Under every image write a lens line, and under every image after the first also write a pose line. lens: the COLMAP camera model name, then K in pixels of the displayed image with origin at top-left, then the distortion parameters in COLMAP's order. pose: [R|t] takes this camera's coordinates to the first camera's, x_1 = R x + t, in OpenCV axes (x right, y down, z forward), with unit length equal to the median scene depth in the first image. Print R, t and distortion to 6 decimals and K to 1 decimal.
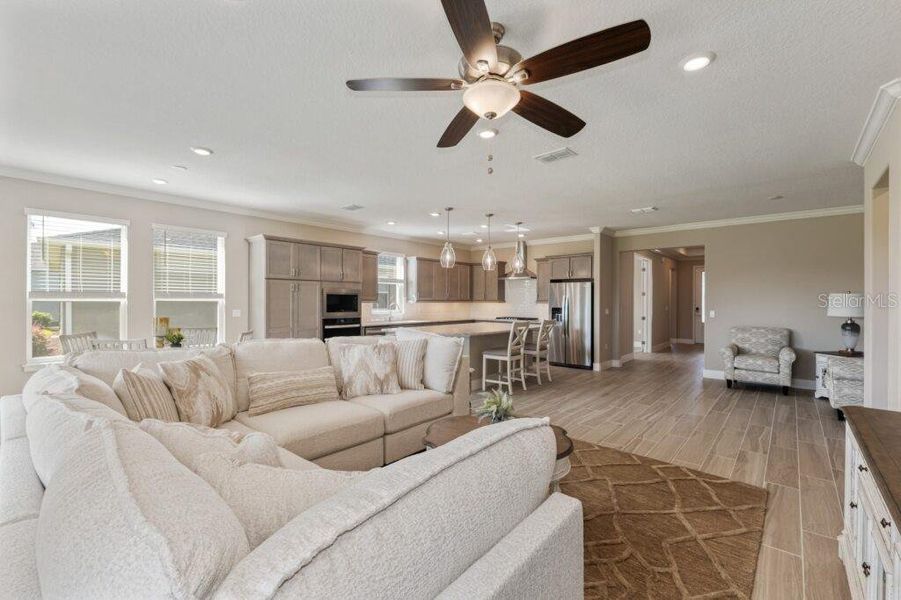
lens RADIAL K [[390.4, 0, 451.1], [0, 390.4, 300.3], [0, 0, 1]] dist [0.008550, 0.000297]
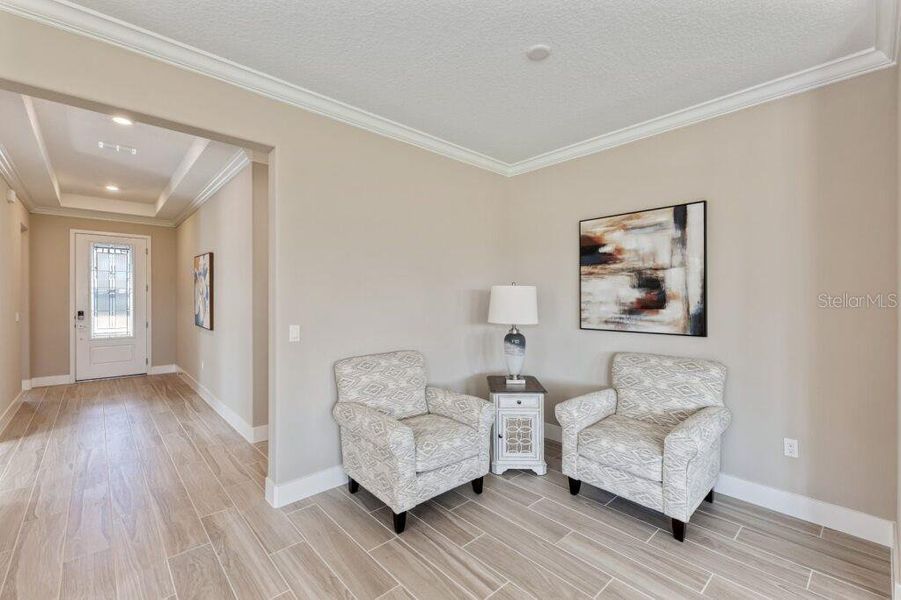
lens RADIAL K [[390.4, 0, 449.0], [0, 390.4, 297.5], [0, 0, 1]] dist [0.008550, 0.000297]
pose [[0.117363, -0.006613, 0.993067, 0.352911], [0.003259, 0.999975, 0.006274, -0.002209], [-0.993084, 0.002500, 0.117382, 0.930351]]
